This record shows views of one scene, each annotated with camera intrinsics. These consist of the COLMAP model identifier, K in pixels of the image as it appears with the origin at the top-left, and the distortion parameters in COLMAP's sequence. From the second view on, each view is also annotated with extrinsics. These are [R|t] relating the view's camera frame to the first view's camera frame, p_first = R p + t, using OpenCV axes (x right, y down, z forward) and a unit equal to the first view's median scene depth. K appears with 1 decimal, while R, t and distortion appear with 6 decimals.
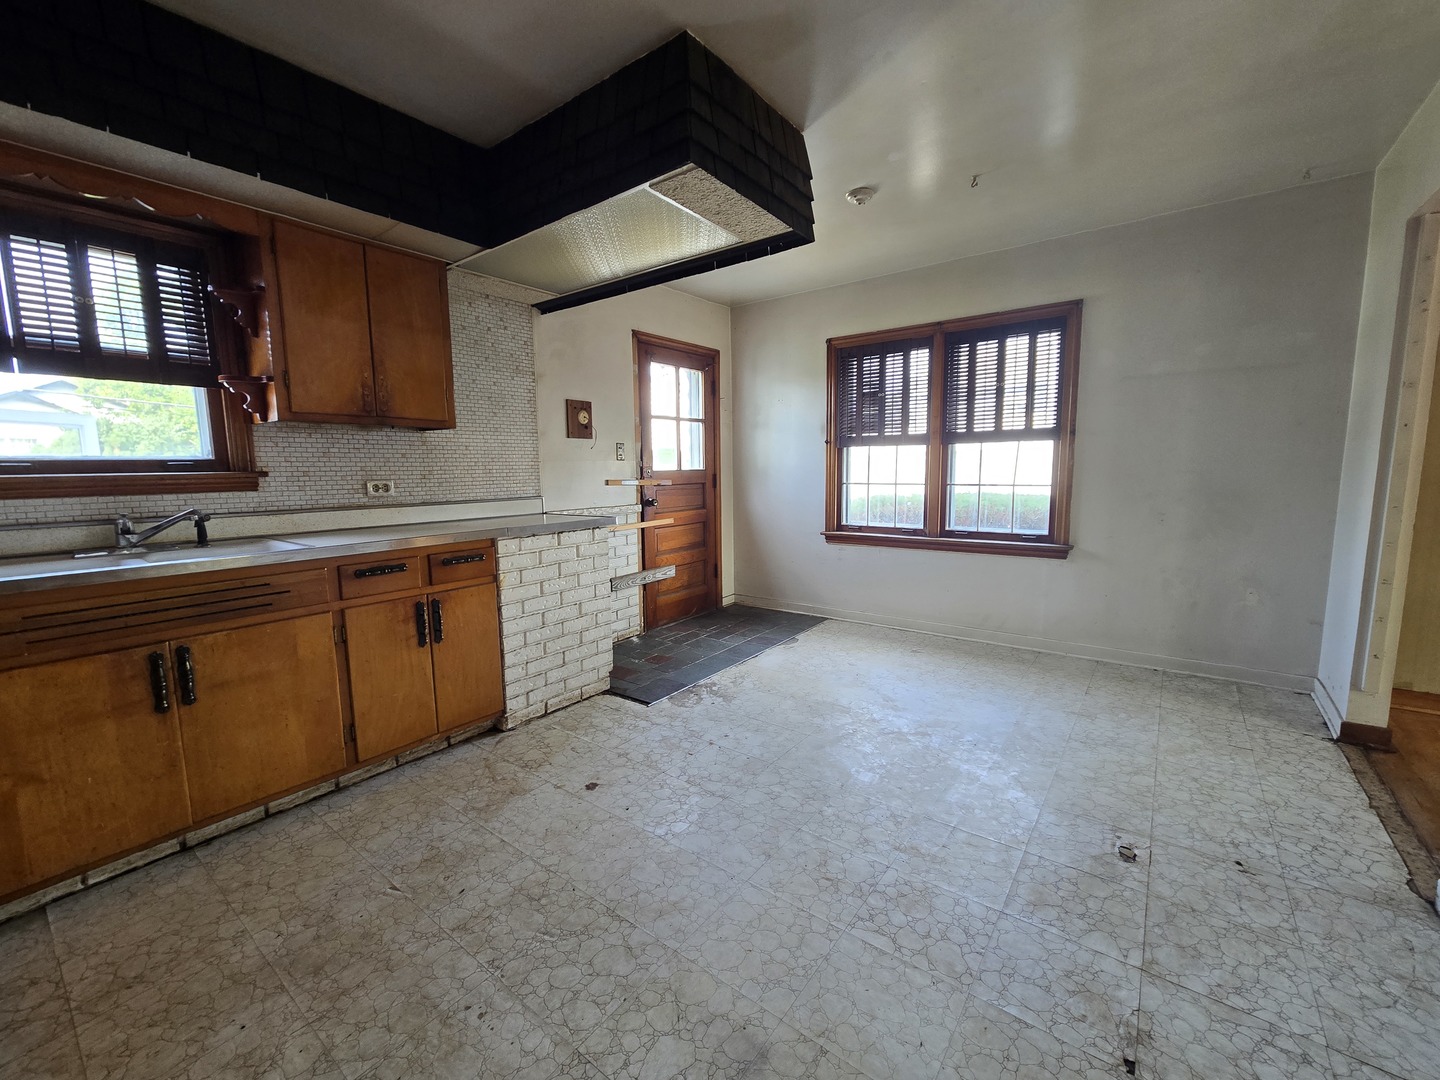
lens RADIAL K [[593.2, 0, 724.2], [0, 593.2, 536.6], [0, 0, 1]] dist [-0.002597, -0.000087]
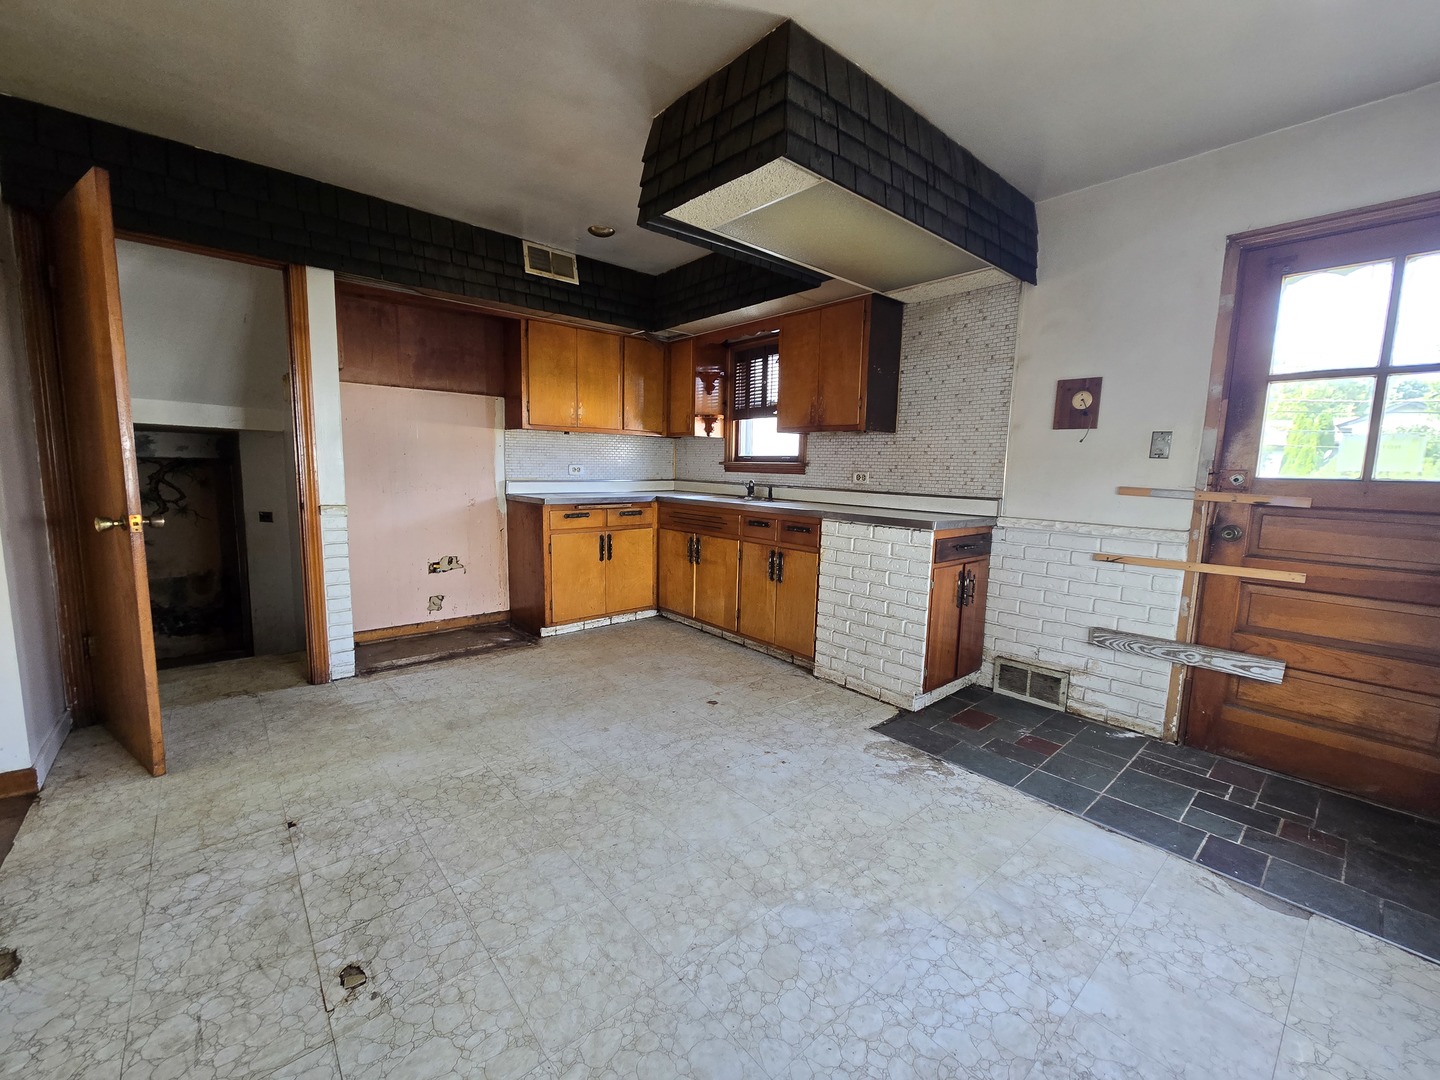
lens RADIAL K [[593.2, 0, 724.2], [0, 593.2, 536.6], [0, 0, 1]] dist [-0.002597, -0.000087]
pose [[-0.209333, 0.121855, -0.970222, 0.807207], [-0.138078, 0.978580, 0.152696, -0.113699], [0.968047, 0.165930, -0.188023, 0.980513]]
